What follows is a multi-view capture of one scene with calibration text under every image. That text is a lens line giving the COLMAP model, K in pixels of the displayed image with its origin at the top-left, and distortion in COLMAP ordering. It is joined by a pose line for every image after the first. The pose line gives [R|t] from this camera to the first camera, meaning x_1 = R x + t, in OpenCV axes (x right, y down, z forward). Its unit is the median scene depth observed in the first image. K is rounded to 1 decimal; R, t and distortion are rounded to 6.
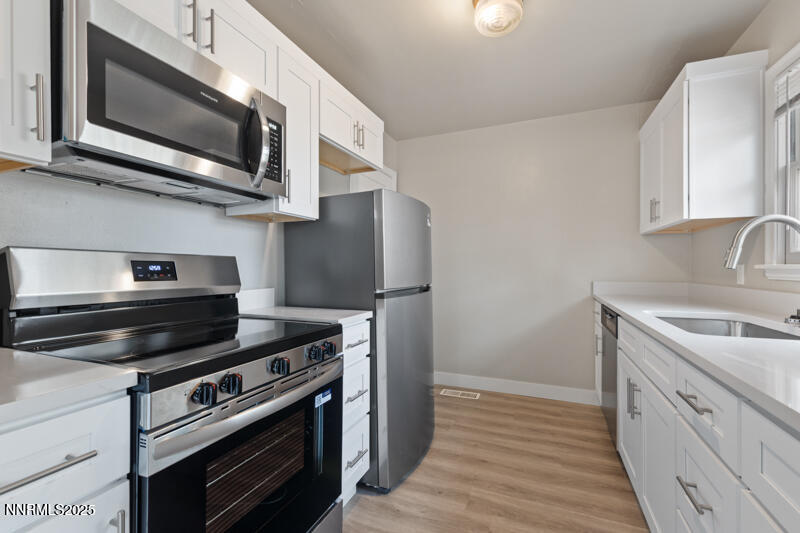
lens RADIAL K [[353.0, 0, 400.6], [0, 353.0, 267.0], [0, 0, 1]] dist [0.003802, -0.002176]
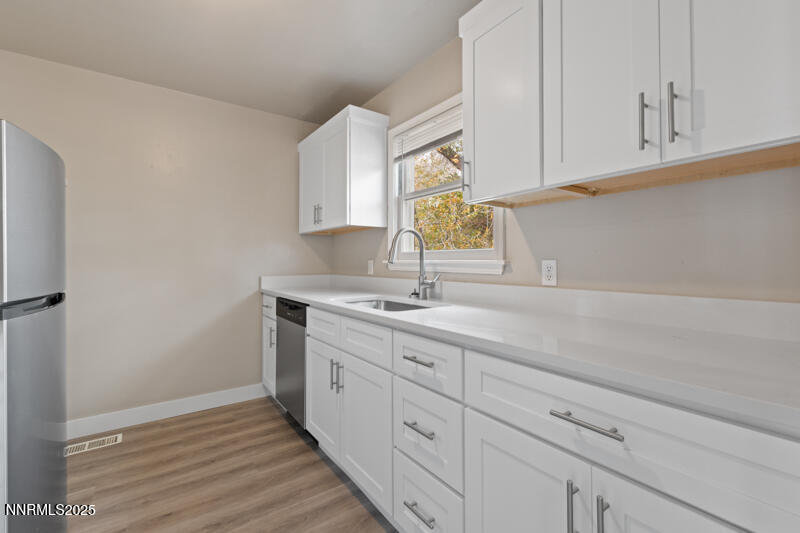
lens RADIAL K [[353.0, 0, 408.6], [0, 353.0, 254.8], [0, 0, 1]] dist [0.003802, -0.002176]
pose [[0.513752, 0.013854, 0.857827, -0.144965], [0.004364, 0.999814, -0.018761, -0.001268], [-0.857927, 0.013382, 0.513597, 0.129239]]
